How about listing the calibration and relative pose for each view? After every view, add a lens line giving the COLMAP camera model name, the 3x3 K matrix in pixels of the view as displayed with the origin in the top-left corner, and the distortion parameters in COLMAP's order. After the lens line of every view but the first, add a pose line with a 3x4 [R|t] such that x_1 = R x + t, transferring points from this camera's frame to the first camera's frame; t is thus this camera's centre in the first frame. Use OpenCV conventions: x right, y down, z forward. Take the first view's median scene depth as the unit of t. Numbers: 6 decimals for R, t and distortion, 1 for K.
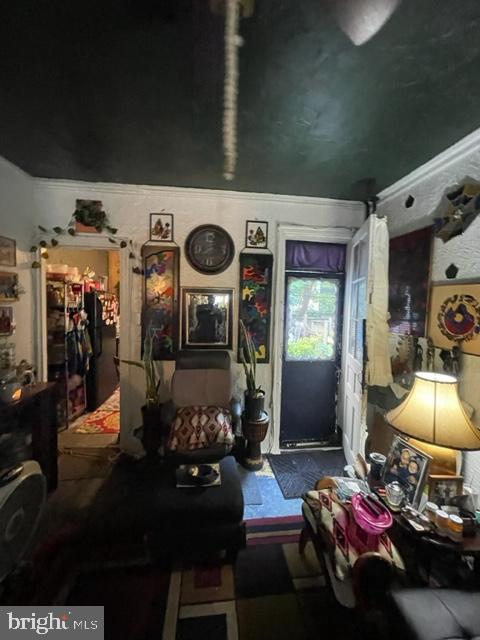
lens RADIAL K [[258.7, 0, 241.0], [0, 258.7, 317.2], [0, 0, 1]] dist [-0.001150, -0.002349]
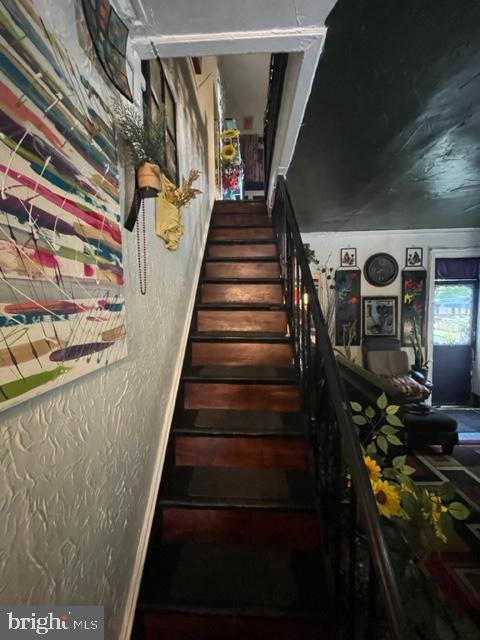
lens RADIAL K [[258.7, 0, 241.0], [0, 258.7, 317.2], [0, 0, 1]] dist [-0.001150, -0.002349]
pose [[0.987428, -0.034312, -0.154297, -0.705028], [0.035098, 0.999381, 0.002374, -0.024242], [0.154120, -0.007759, 0.988022, -0.591430]]
